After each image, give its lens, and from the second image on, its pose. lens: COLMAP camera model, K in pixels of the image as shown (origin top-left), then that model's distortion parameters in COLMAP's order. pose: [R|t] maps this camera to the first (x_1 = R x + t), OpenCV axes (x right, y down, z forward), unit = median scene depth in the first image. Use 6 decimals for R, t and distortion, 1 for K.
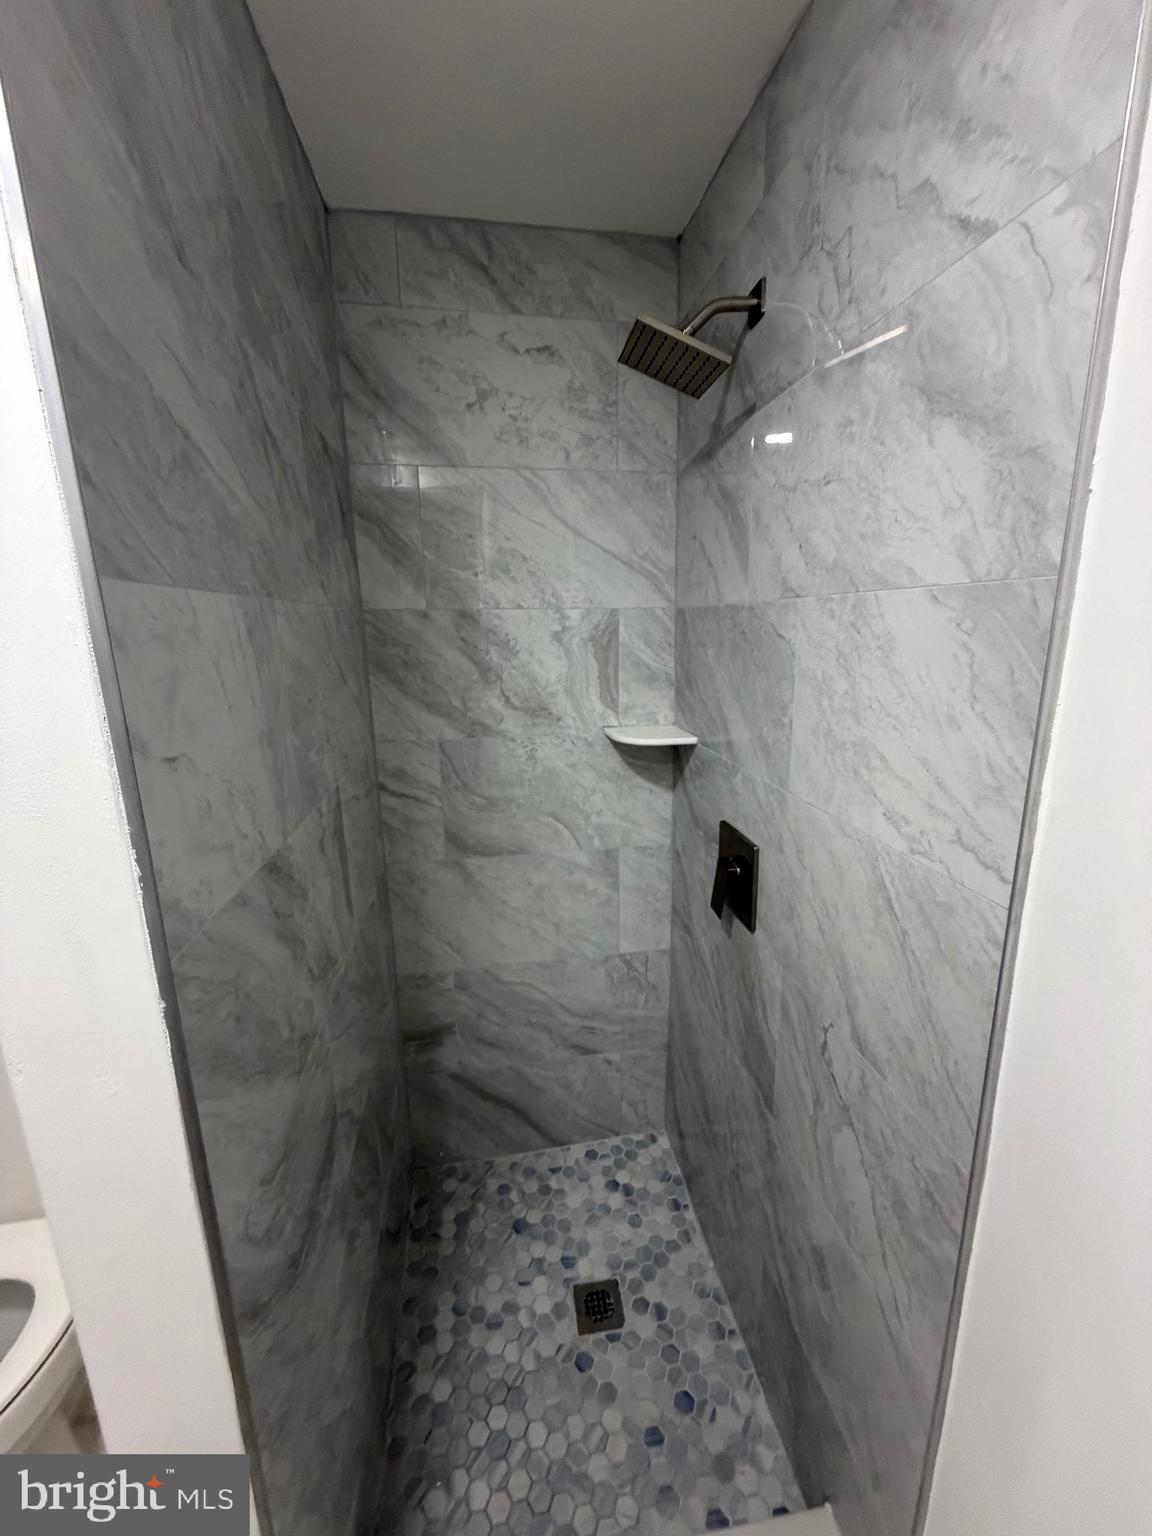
lens RADIAL K [[608.2, 0, 579.5], [0, 608.2, 767.2], [0, 0, 1]] dist [0.001591, -0.000741]
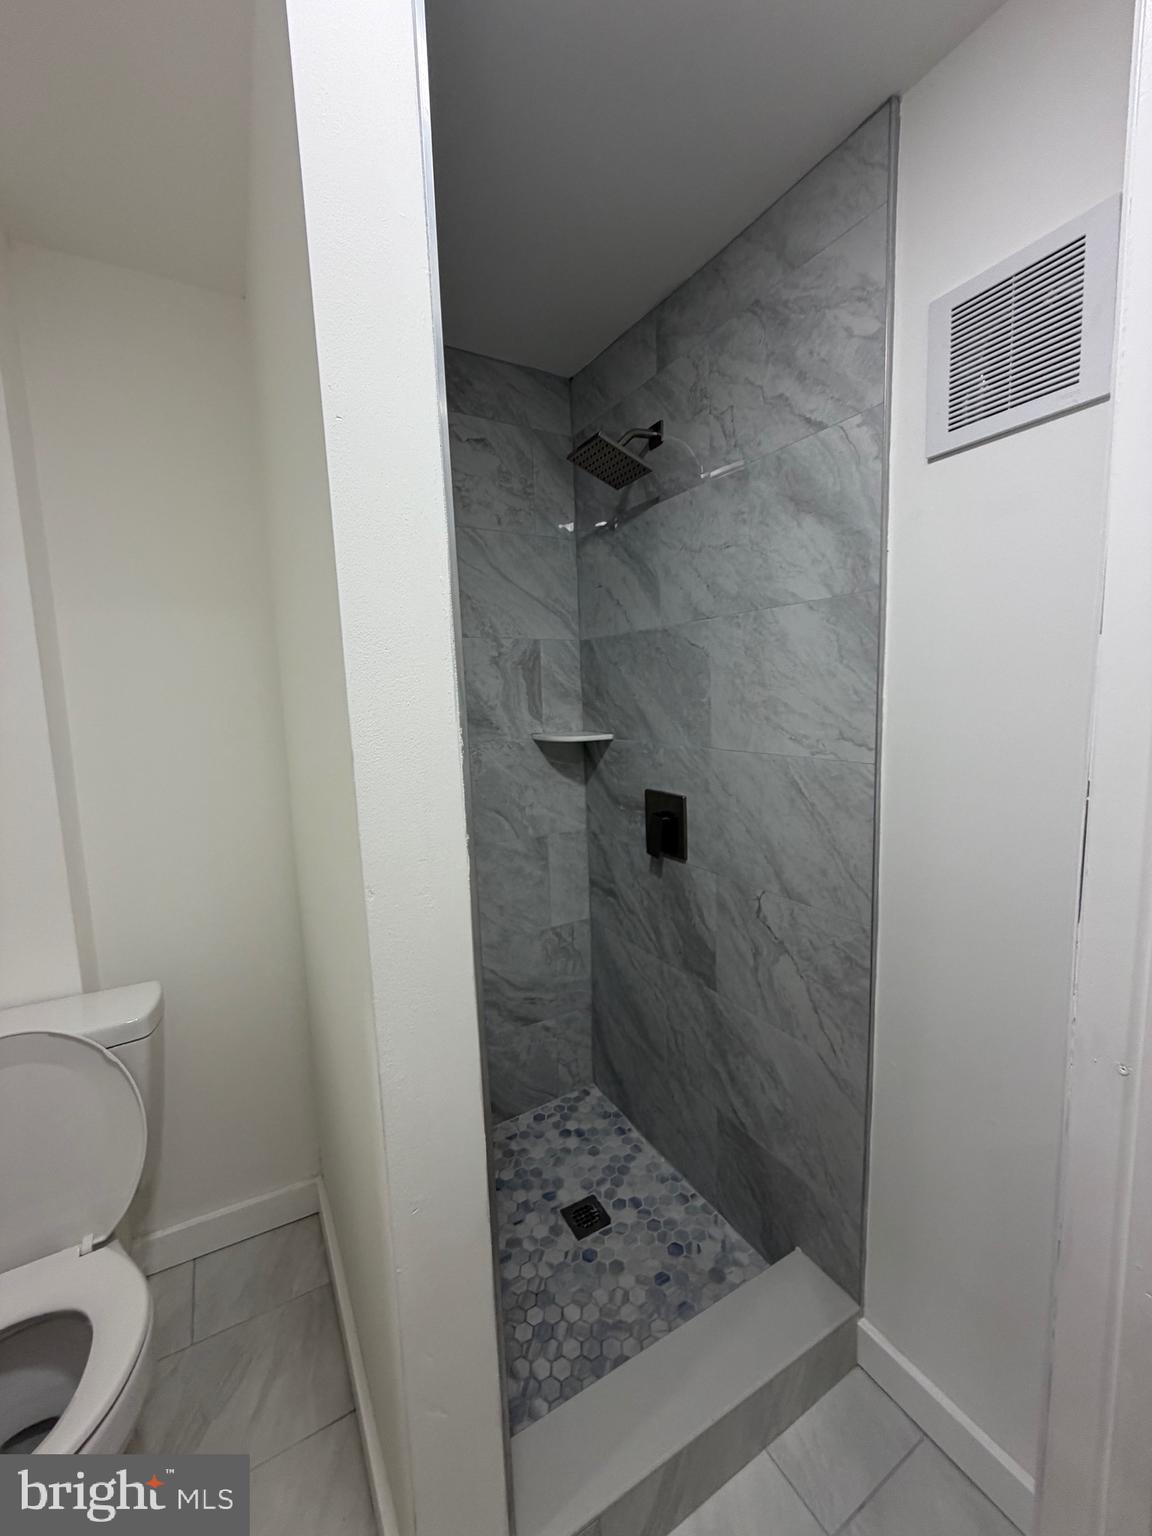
lens RADIAL K [[608.2, 0, 575.0], [0, 608.2, 768.7], [0, 0, 1]] dist [0.001591, -0.000741]
pose [[0.934952, -0.056604, 0.350231, -0.419235], [0.095560, 0.990885, -0.094952, 0.171583], [-0.341663, 0.122244, 0.931838, -0.222845]]
